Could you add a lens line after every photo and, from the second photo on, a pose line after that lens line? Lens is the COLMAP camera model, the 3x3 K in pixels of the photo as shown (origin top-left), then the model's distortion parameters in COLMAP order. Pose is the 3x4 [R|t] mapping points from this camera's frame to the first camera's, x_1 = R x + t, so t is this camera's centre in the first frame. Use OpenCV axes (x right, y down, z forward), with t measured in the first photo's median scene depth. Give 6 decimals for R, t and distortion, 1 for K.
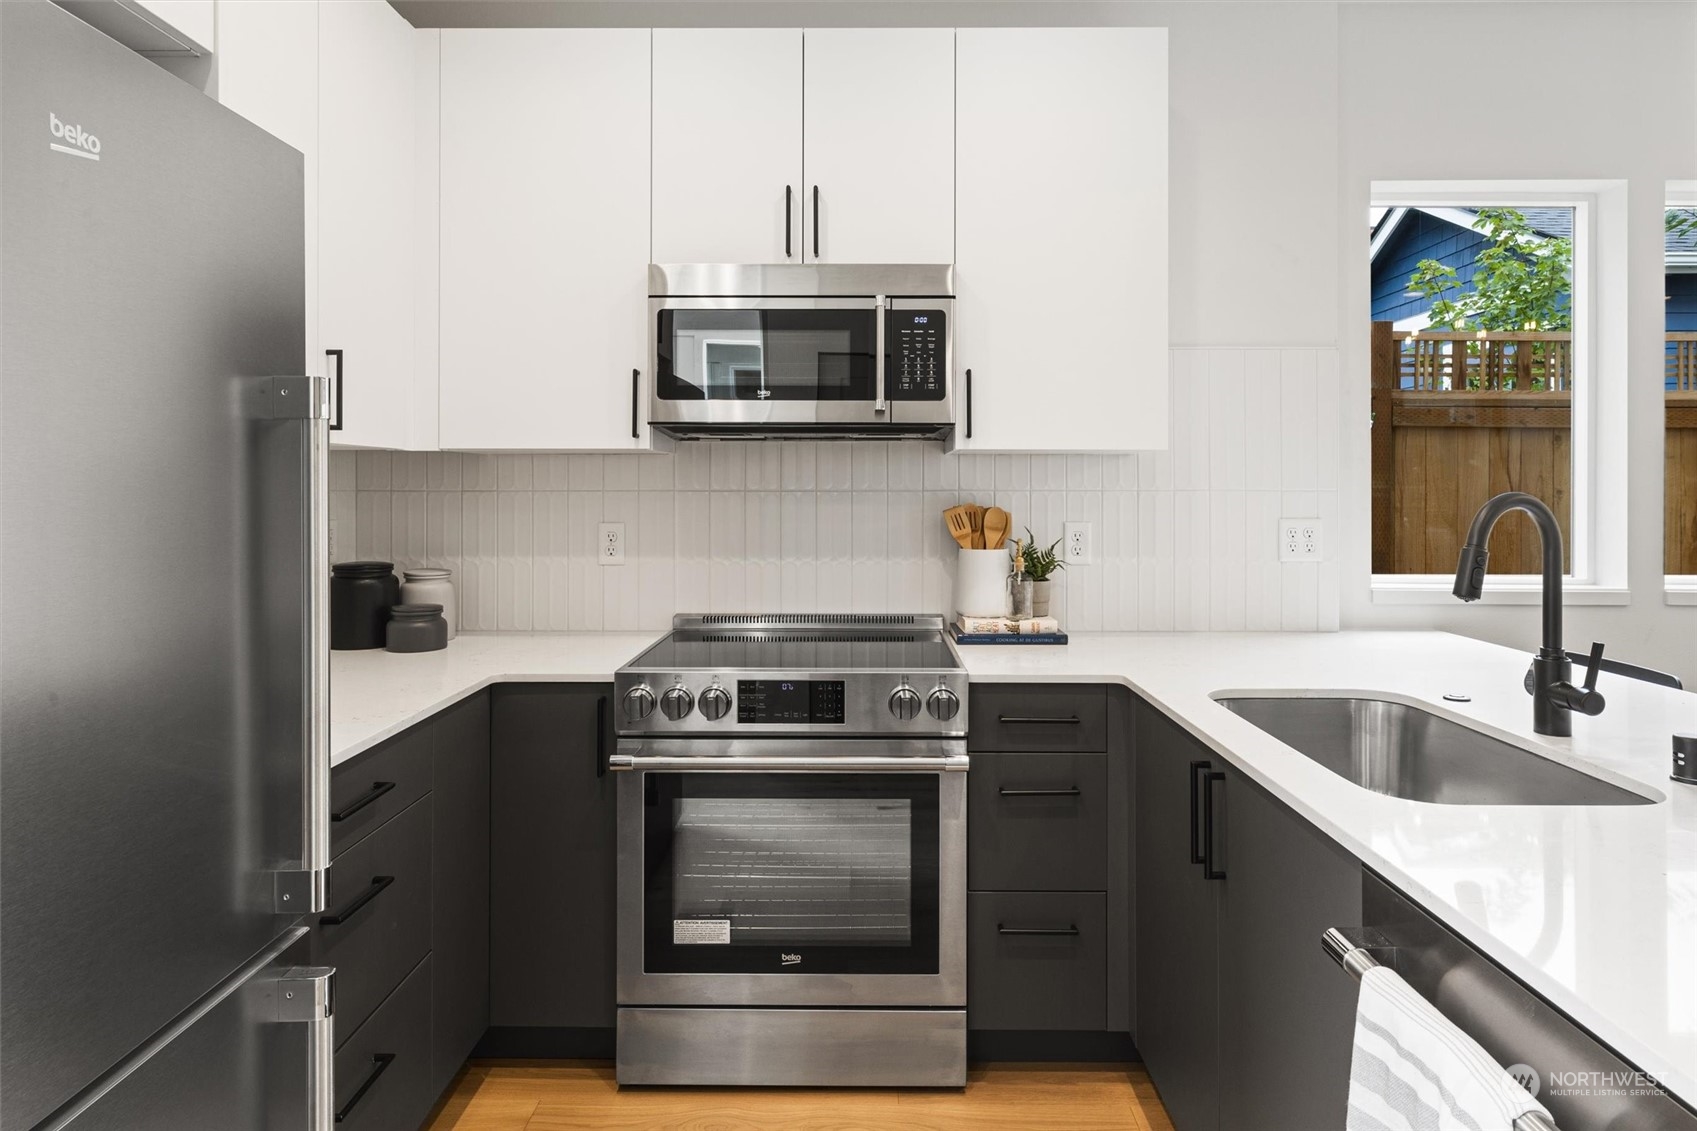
lens RADIAL K [[972.9, 0, 845.3], [0, 972.9, 492.3], [0, 0, 1]] dist [-0.003586, 0.001371]
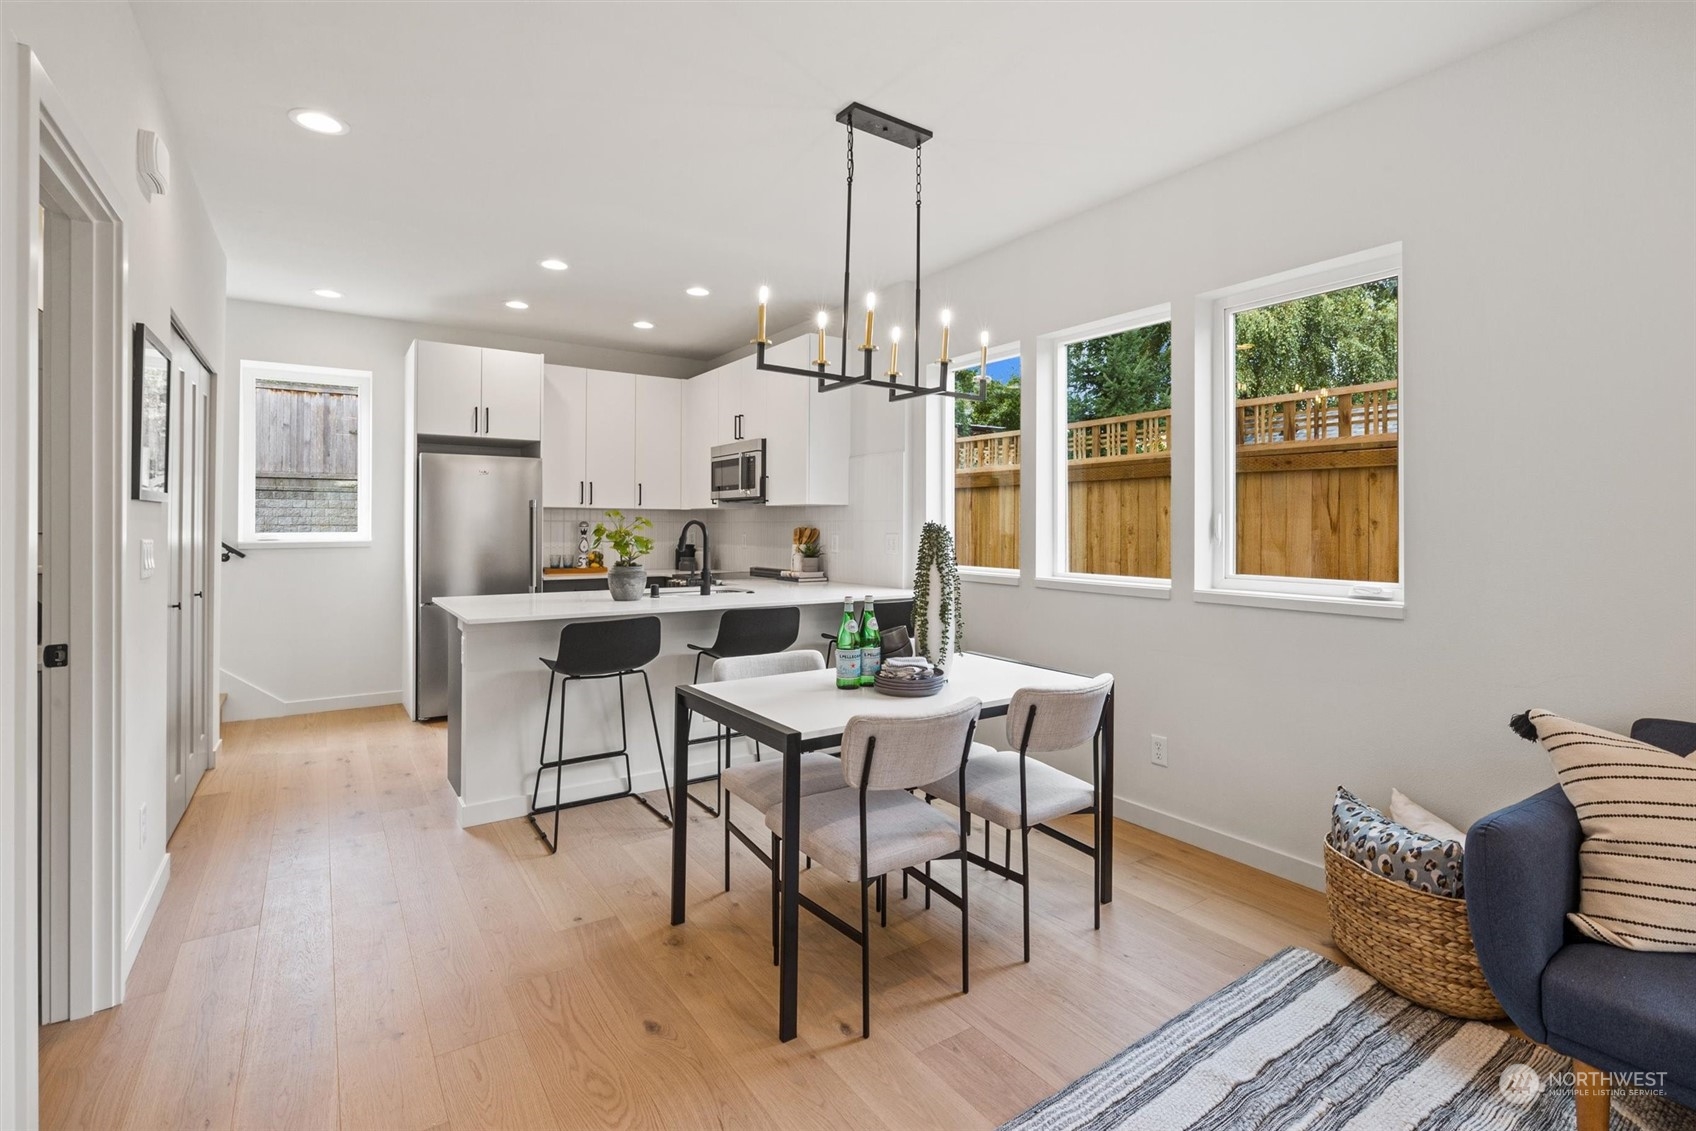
lens RADIAL K [[748.4, 0, 841.8], [0, 748.4, 524.5], [0, 0, 1]] dist [-0.000348, -0.000763]
pose [[0.578765, -0.001336, -0.815493, 1.975026], [-0.006727, 0.999957, -0.006413, 0.020997], [0.815467, 0.009197, 0.578731, -0.027909]]
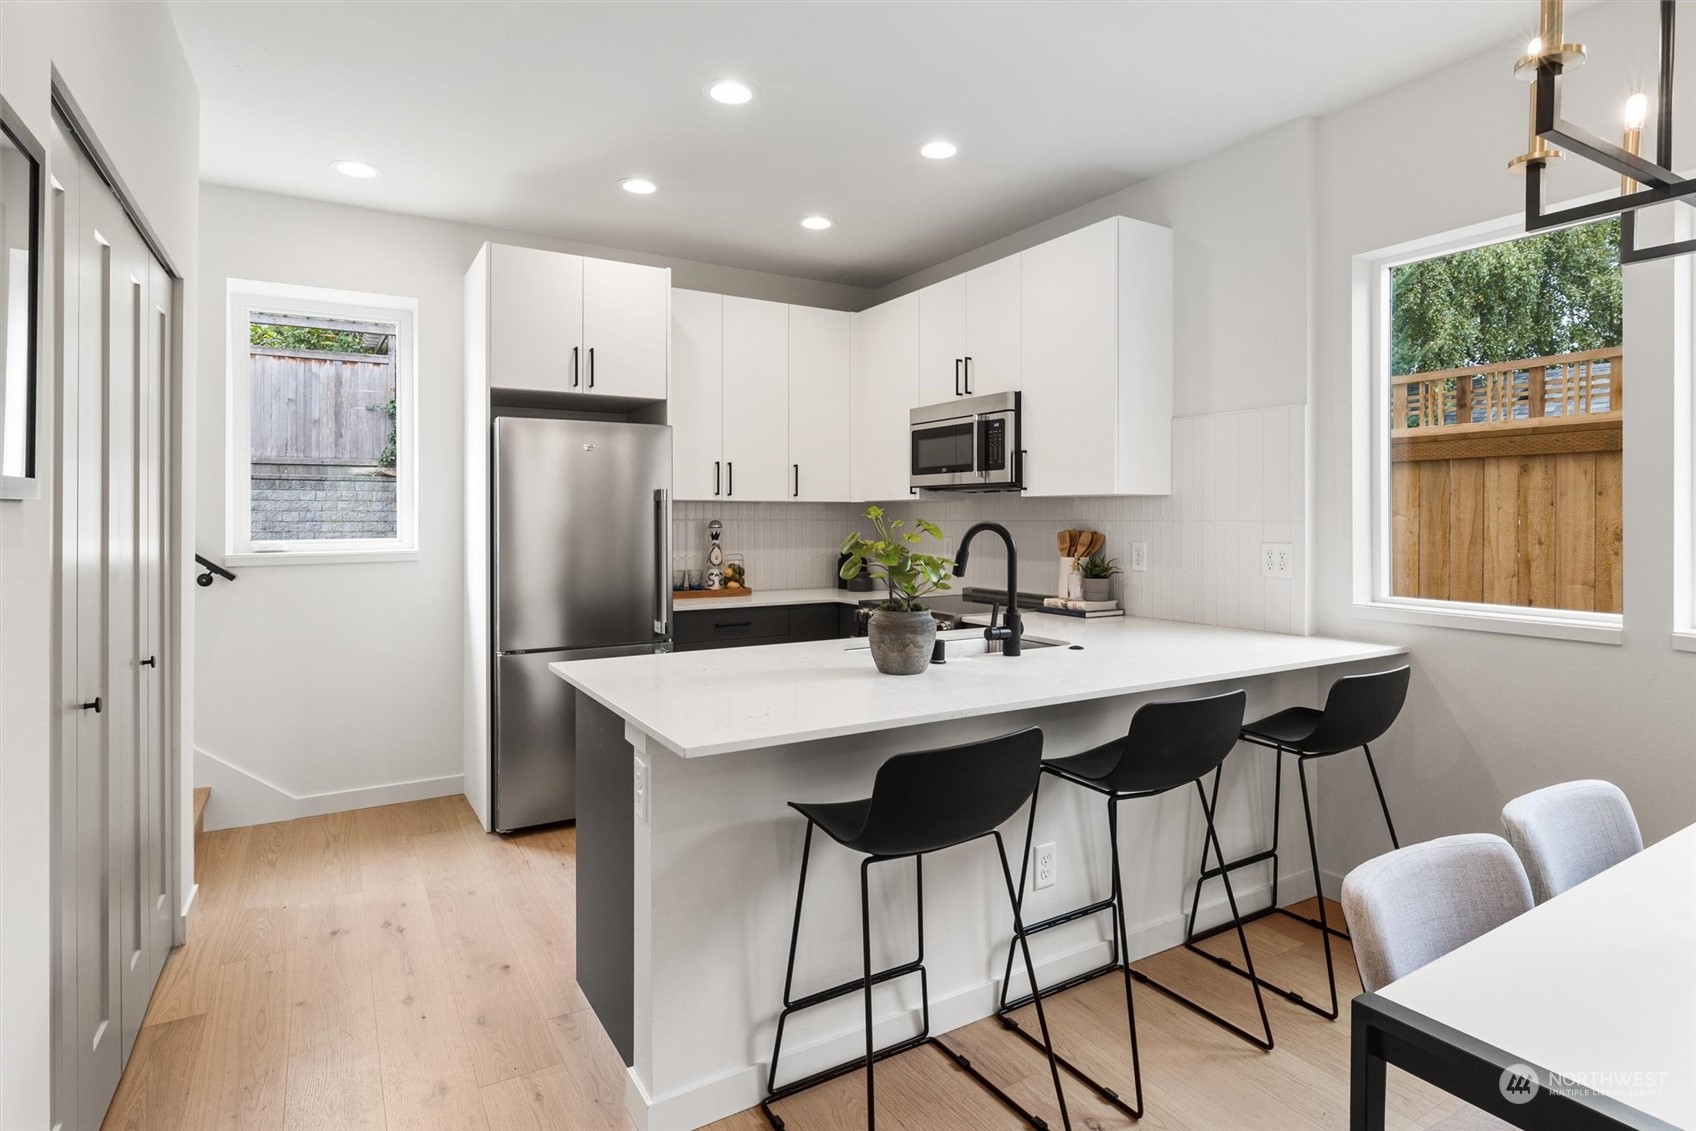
lens RADIAL K [[851.3, 0, 864.9], [0, 851.3, 521.3], [0, 0, 1]] dist [-0.003239, -0.001416]
pose [[0.541872, 0.002068, -0.840459, 1.262692], [-0.004105, 0.999992, -0.000186, 0.001555], [0.840451, 0.003550, 0.541876, -0.050017]]
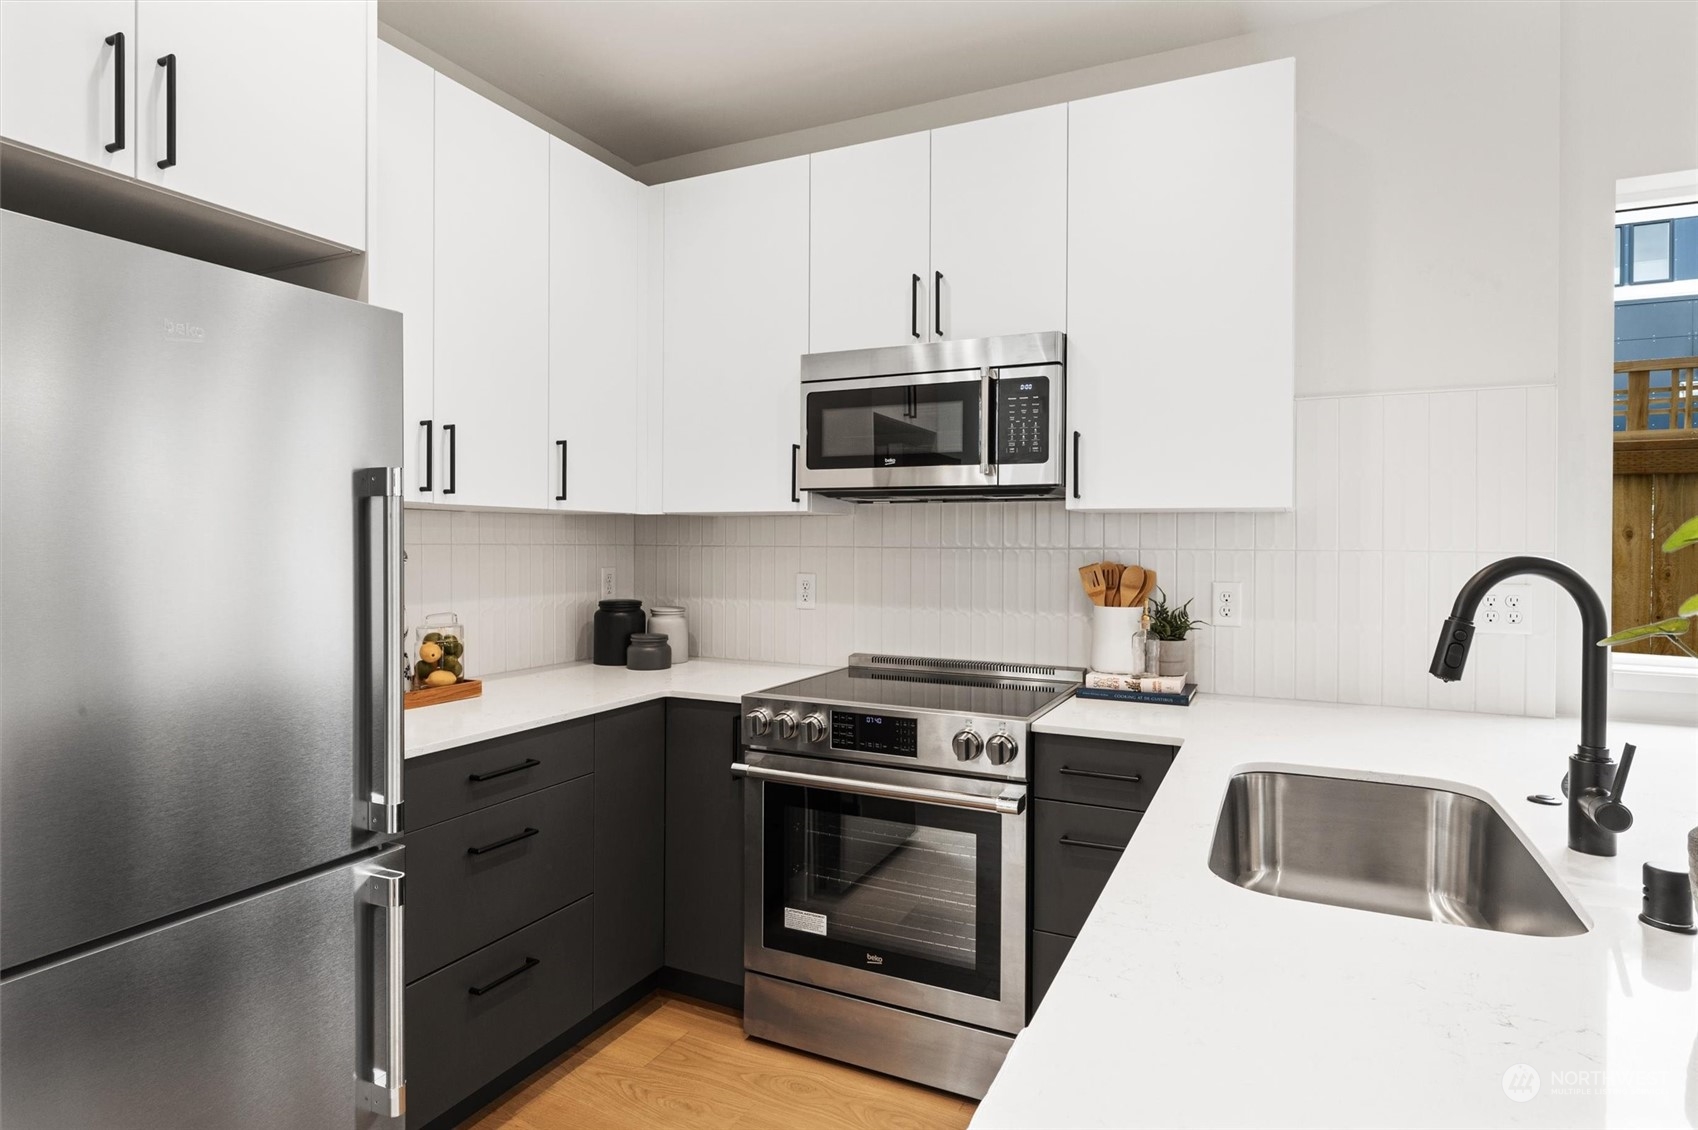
lens RADIAL K [[898.8, 0, 854.0], [0, 898.8, 555.2], [0, 0, 1]] dist [-0.007229, 0.000667]
pose [[0.907561, 0.010658, -0.419785, 0.319350], [-0.008134, 0.999936, 0.007803, -0.000309], [0.419842, -0.003667, 0.907590, 0.035067]]
